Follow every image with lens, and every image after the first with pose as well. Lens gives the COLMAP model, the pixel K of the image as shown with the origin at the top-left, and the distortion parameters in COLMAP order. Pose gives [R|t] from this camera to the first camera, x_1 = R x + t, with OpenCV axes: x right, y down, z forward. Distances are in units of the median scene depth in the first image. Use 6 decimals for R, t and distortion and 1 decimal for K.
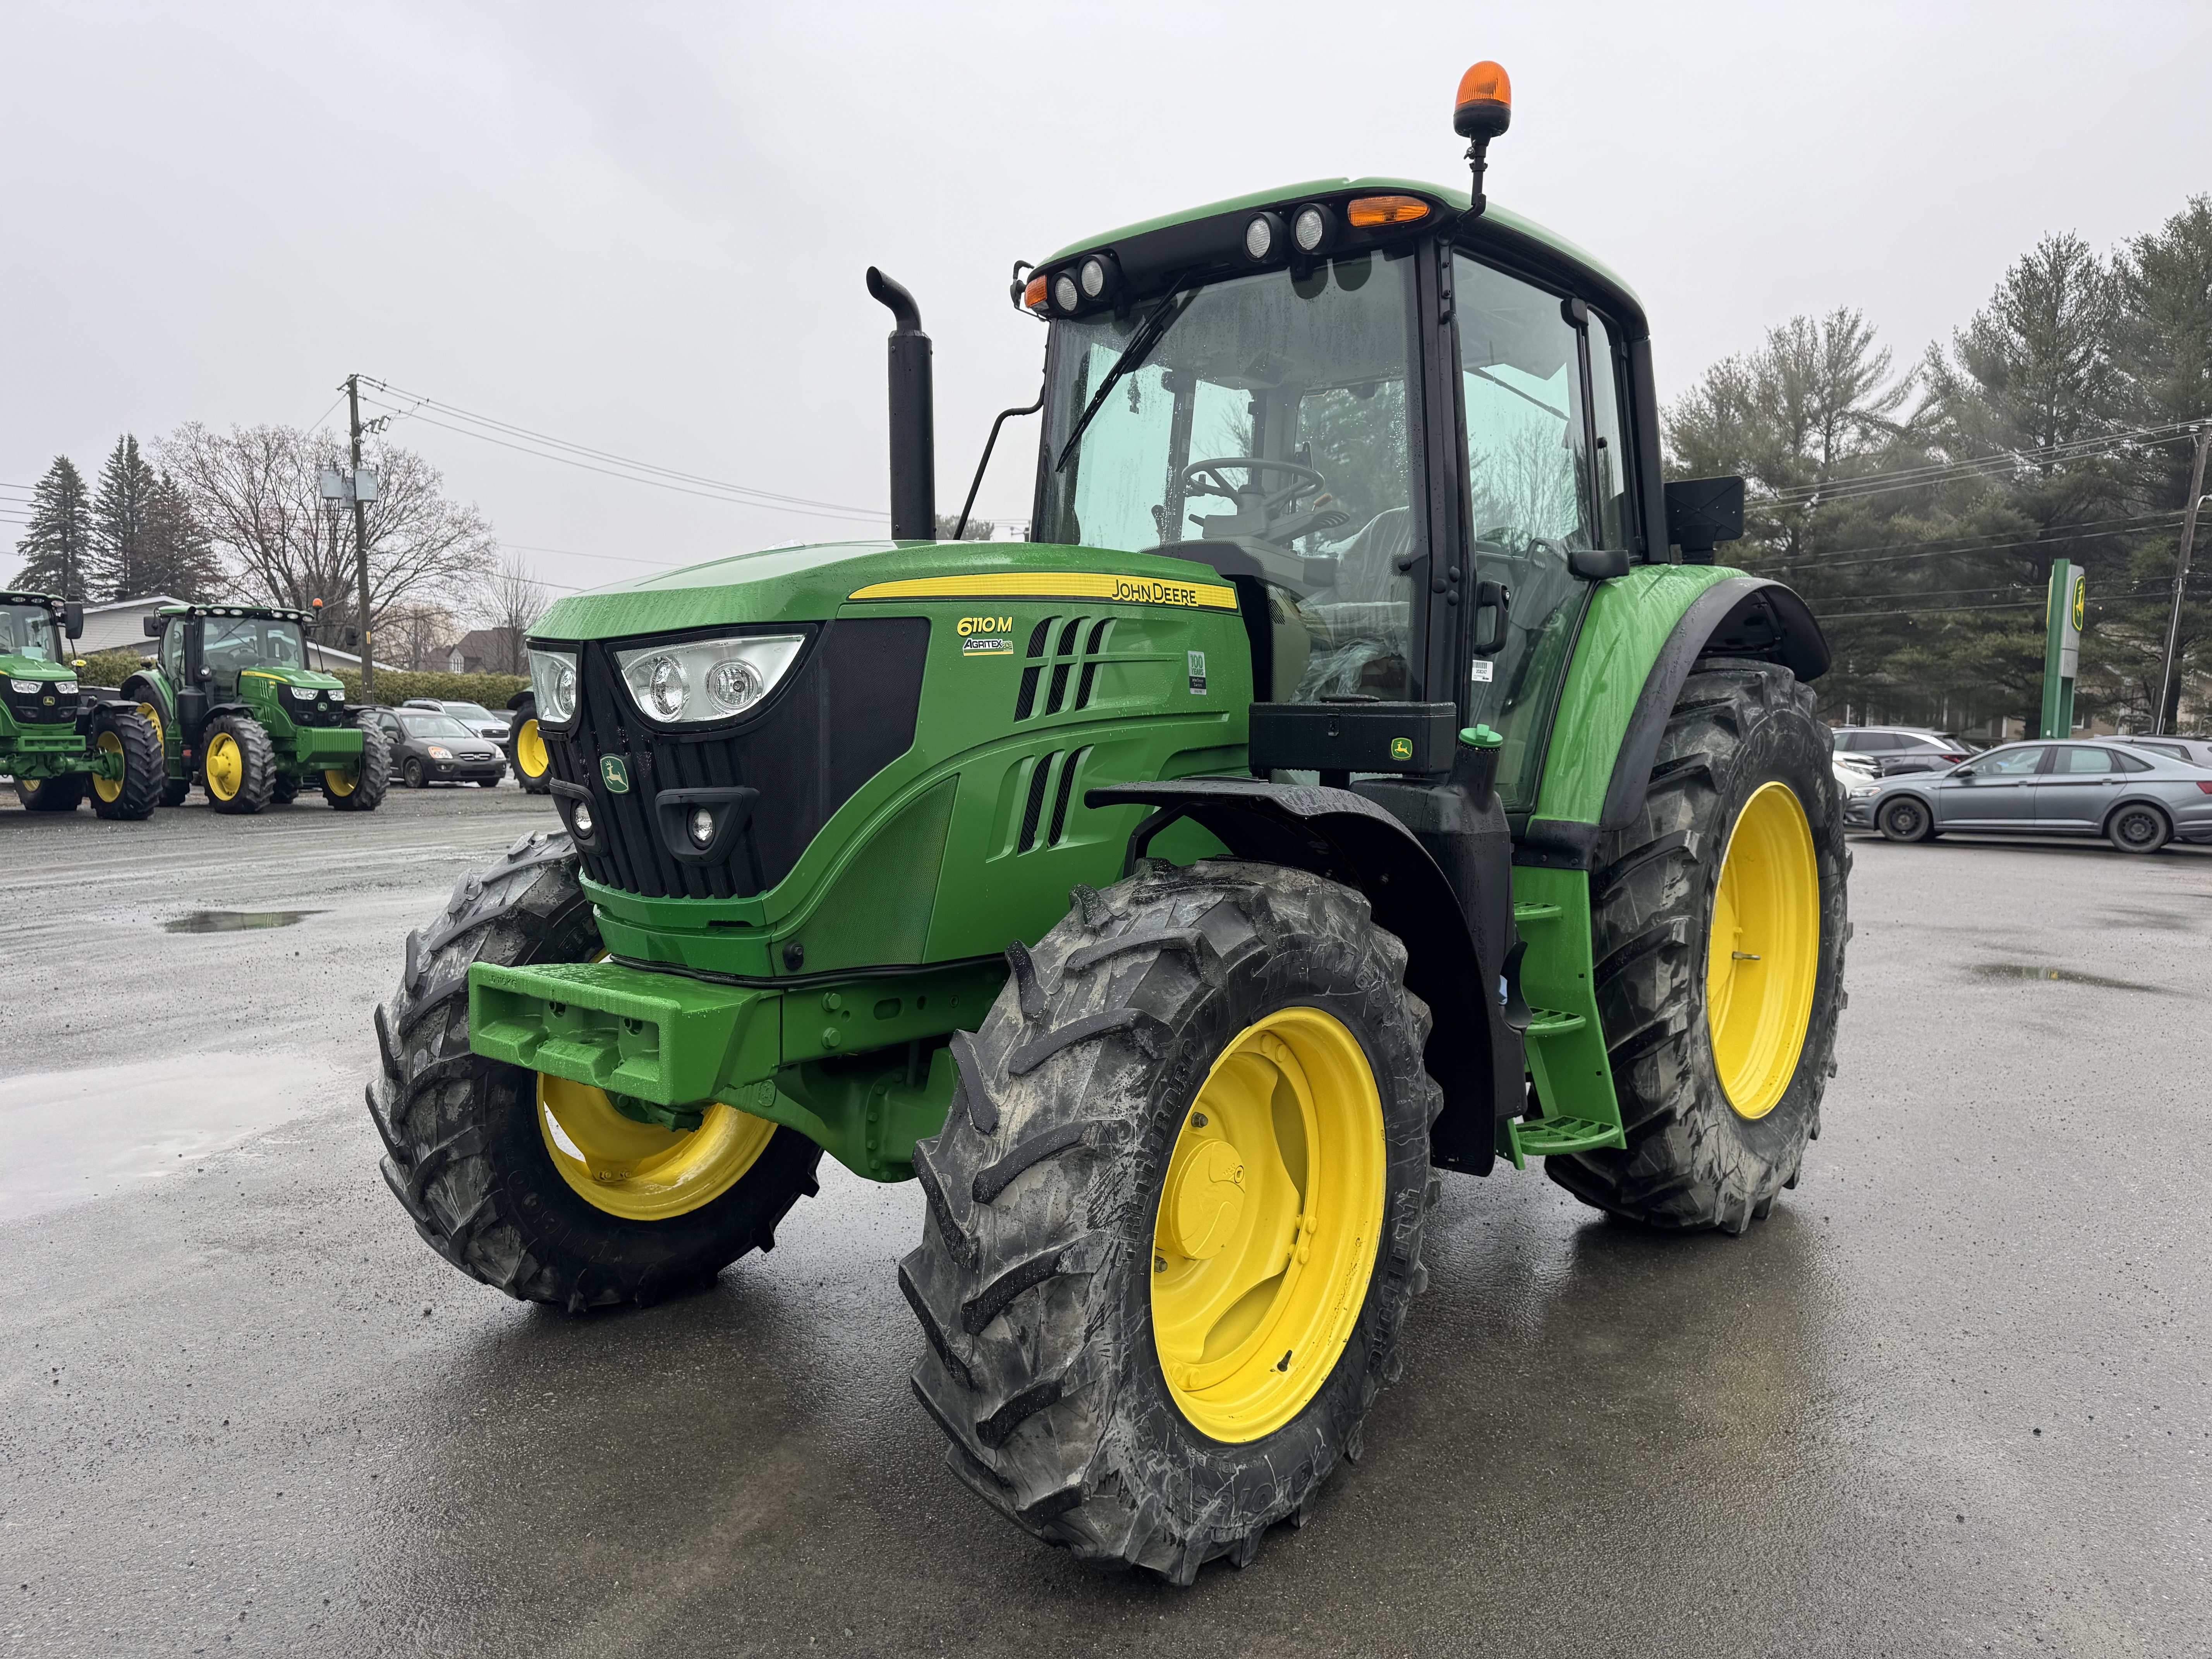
lens RADIAL K [[1628.2, 0, 1117.7], [0, 1628.2, 827.4], [0, 0, 1]] dist [0.145116, -0.252390]
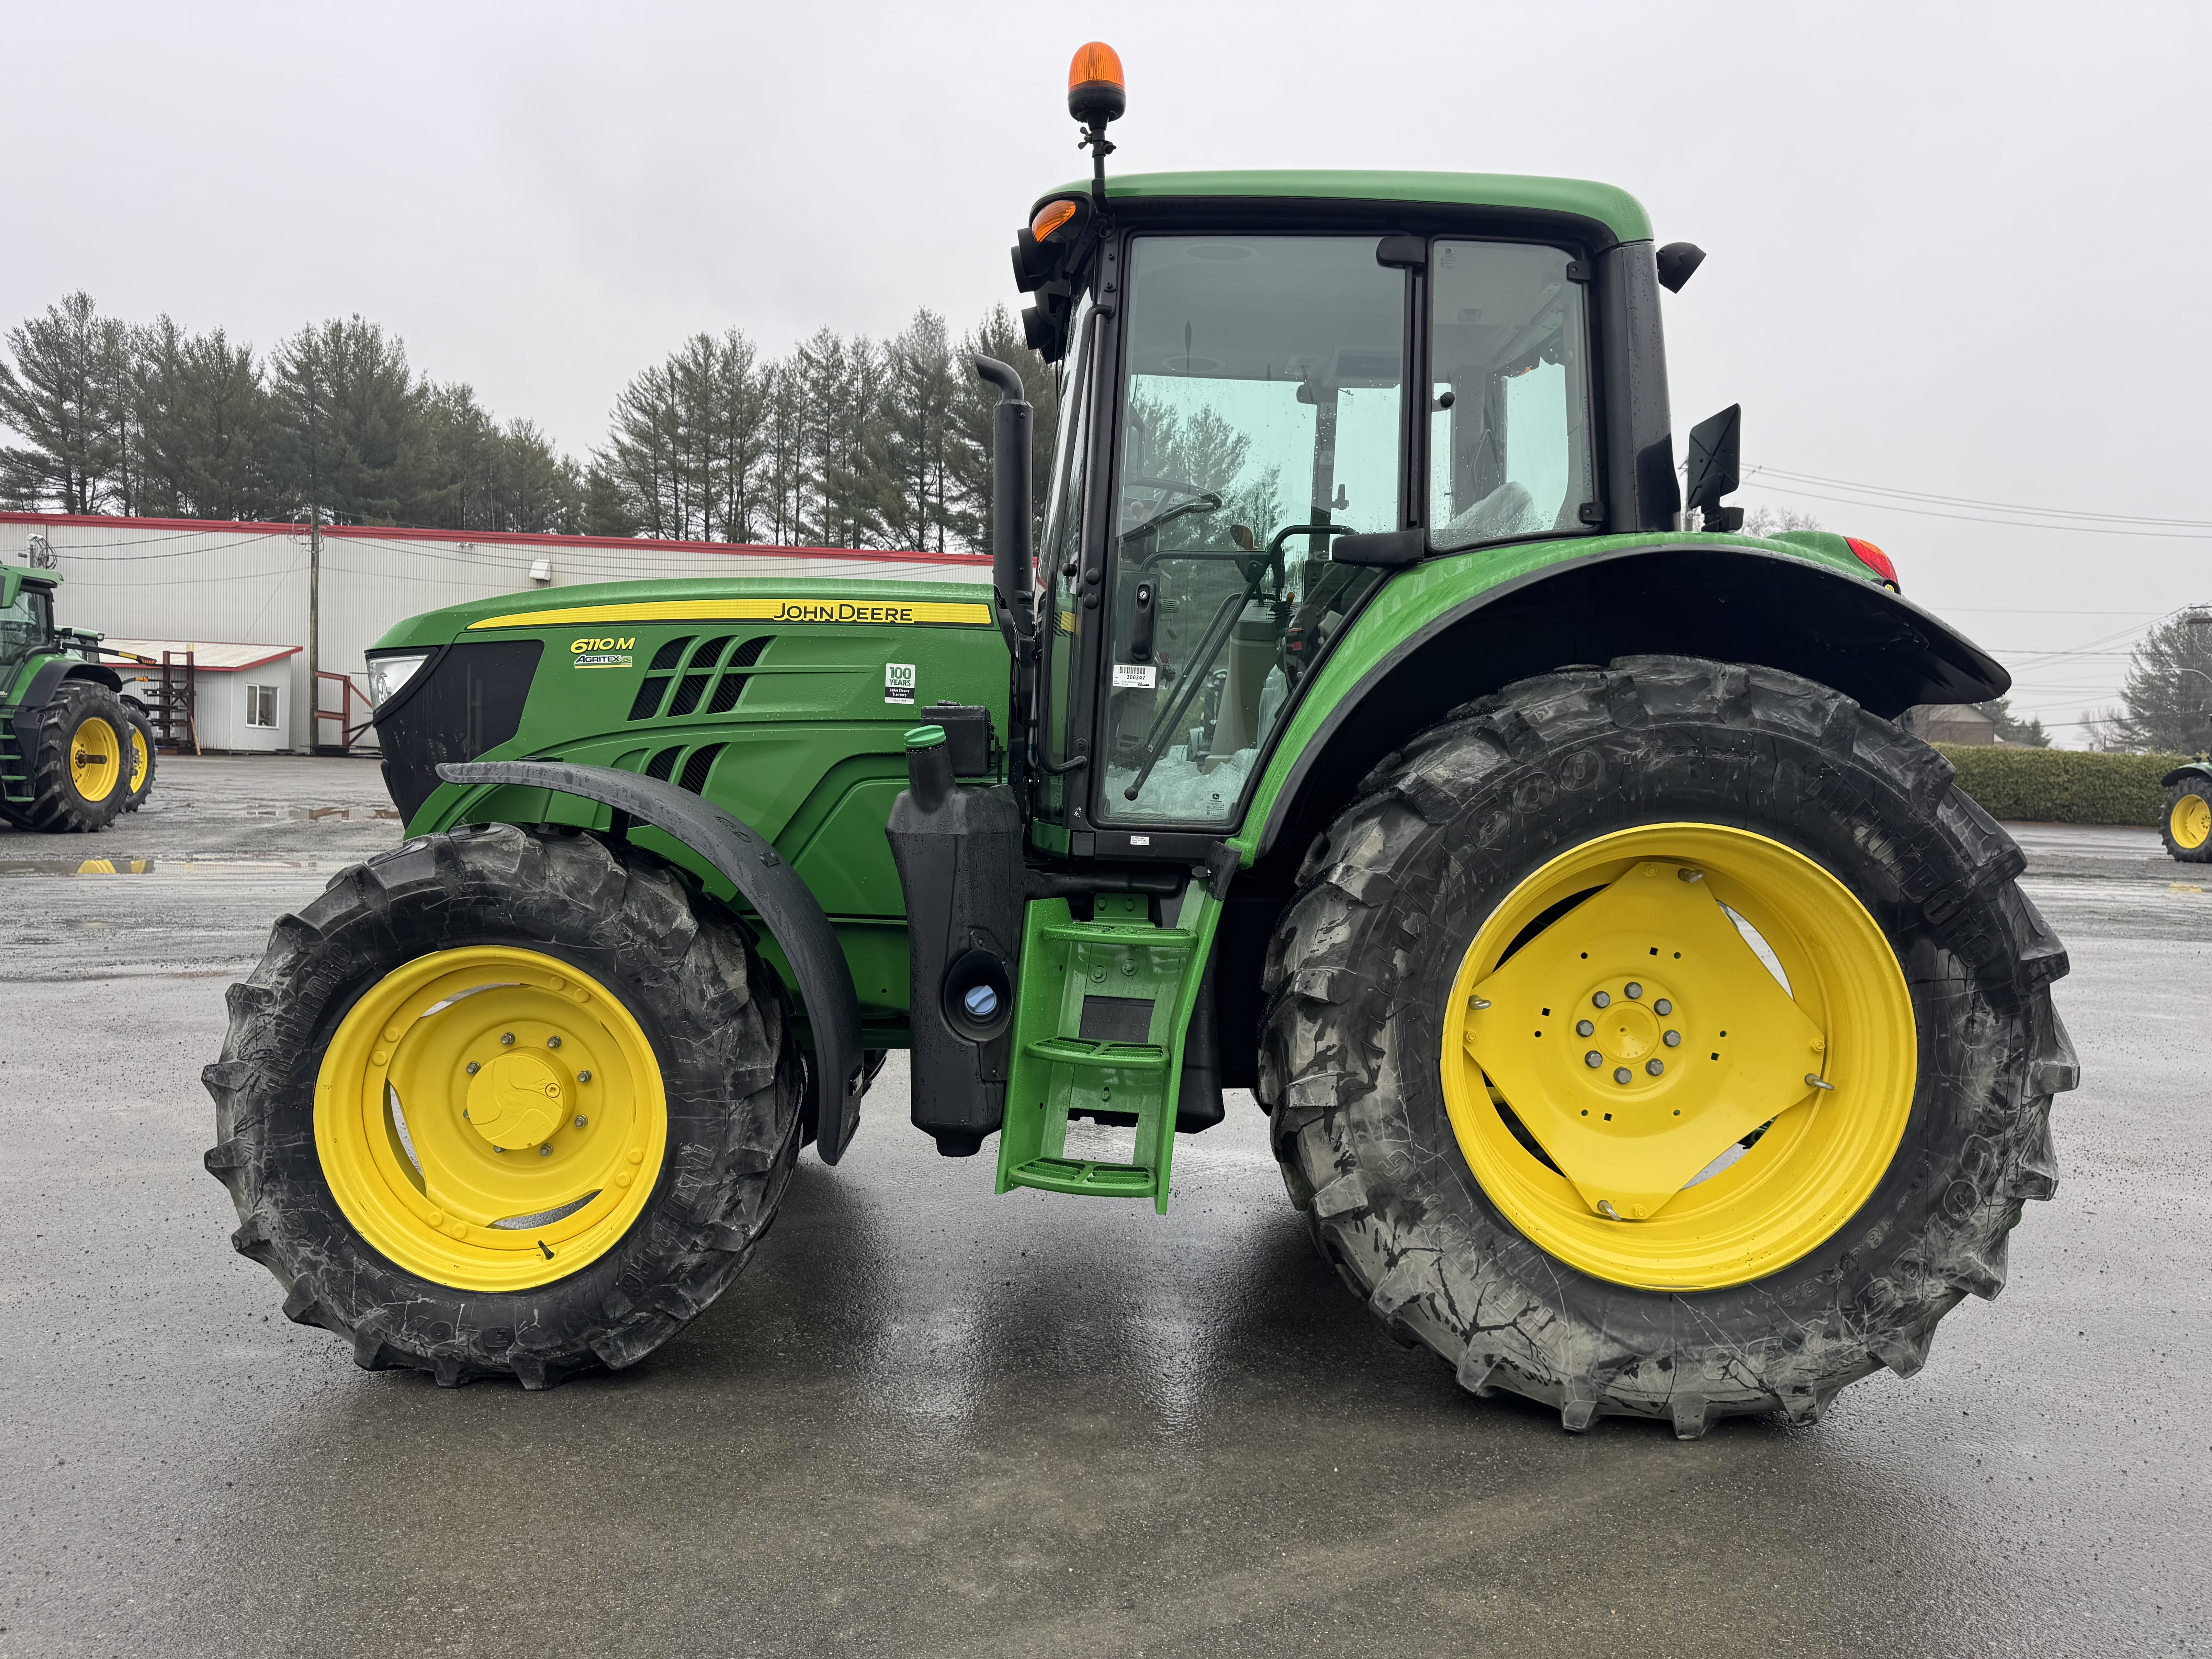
lens RADIAL K [[1628.2, 0, 1117.7], [0, 1628.2, 827.4], [0, 0, 1]] dist [0.145116, -0.252390]
pose [[0.606601, 0.042025, -0.793895, 1.369820], [-0.075449, 0.997138, -0.004865, -0.005514], [0.791418, 0.062850, 0.608036, 0.618300]]
